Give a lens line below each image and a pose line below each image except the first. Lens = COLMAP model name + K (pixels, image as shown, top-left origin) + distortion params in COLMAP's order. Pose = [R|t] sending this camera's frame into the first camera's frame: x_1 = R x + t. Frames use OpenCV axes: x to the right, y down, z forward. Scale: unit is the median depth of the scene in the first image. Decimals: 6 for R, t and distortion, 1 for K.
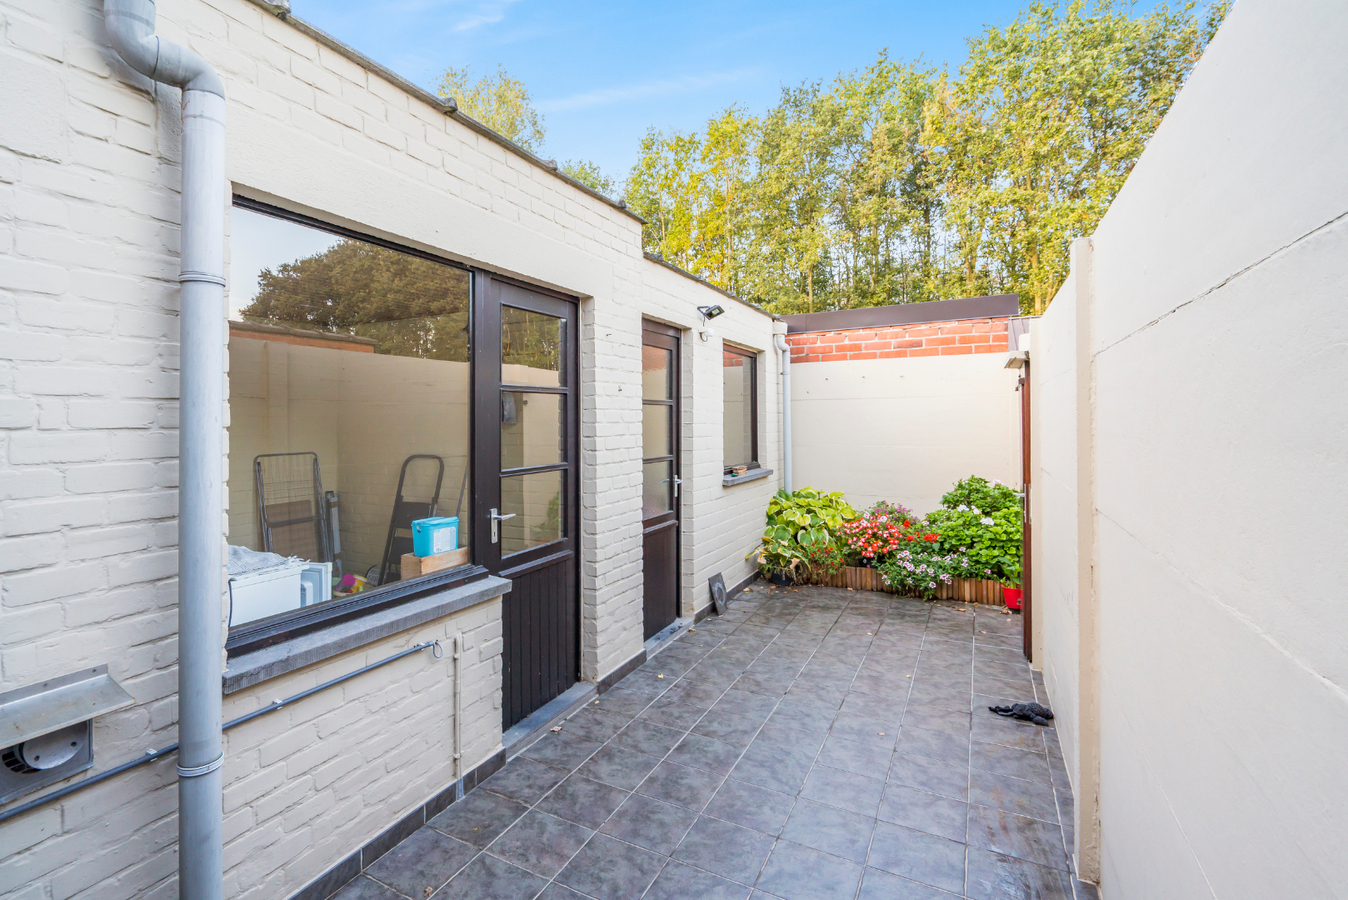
lens RADIAL K [[614.8, 0, 648.0], [0, 614.8, 412.3], [0, 0, 1]] dist [-0.006959, 0.001680]
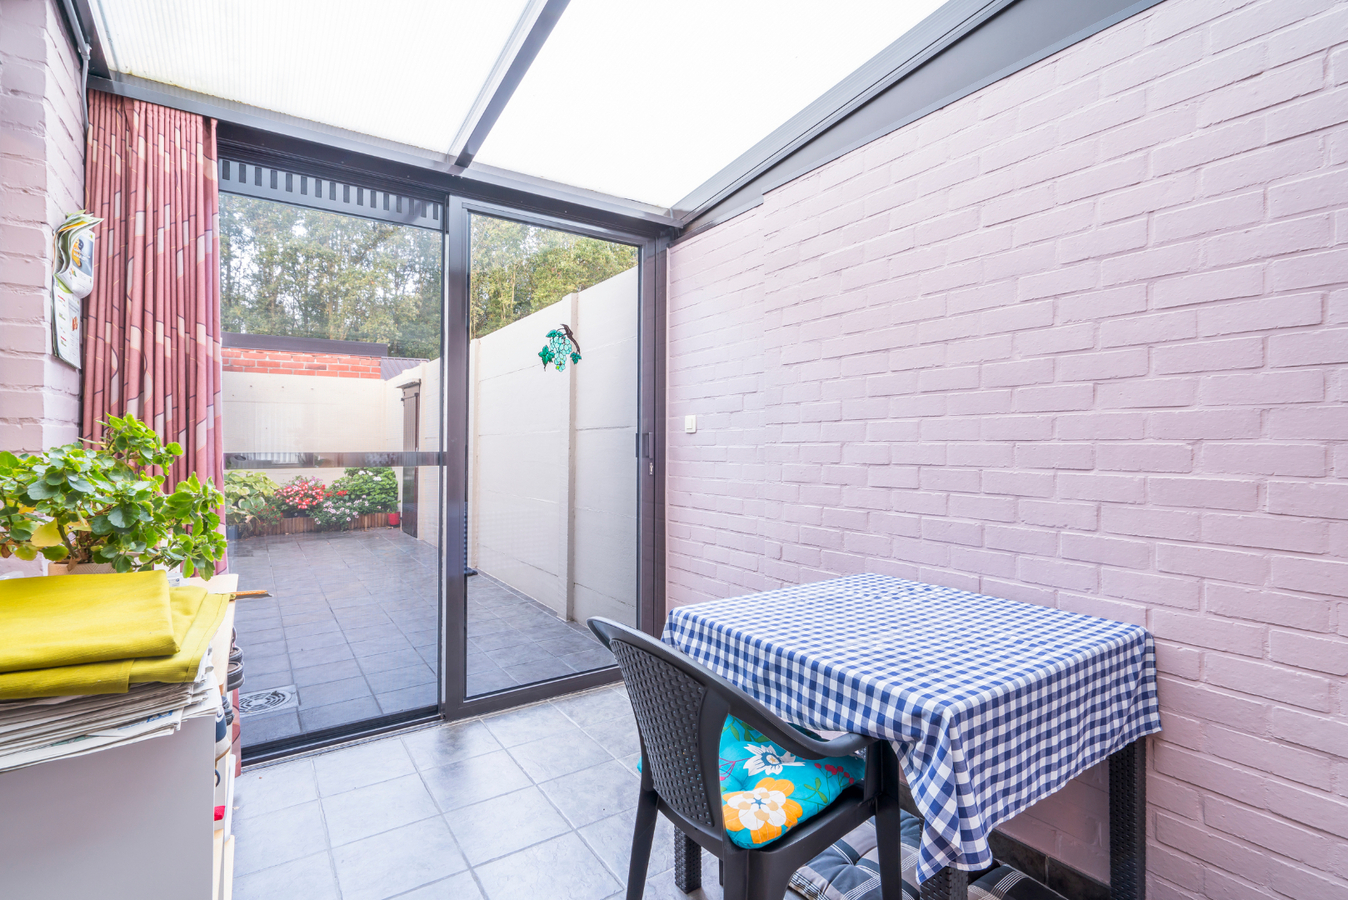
lens RADIAL K [[614.8, 0, 671.8], [0, 614.8, 444.6], [0, 0, 1]] dist [-0.006959, 0.001680]
pose [[0.438823, 0.005016, 0.898560, -0.557363], [-0.007502, 0.999970, -0.001918, 0.075669], [-0.898542, -0.005899, 0.438847, -0.424384]]
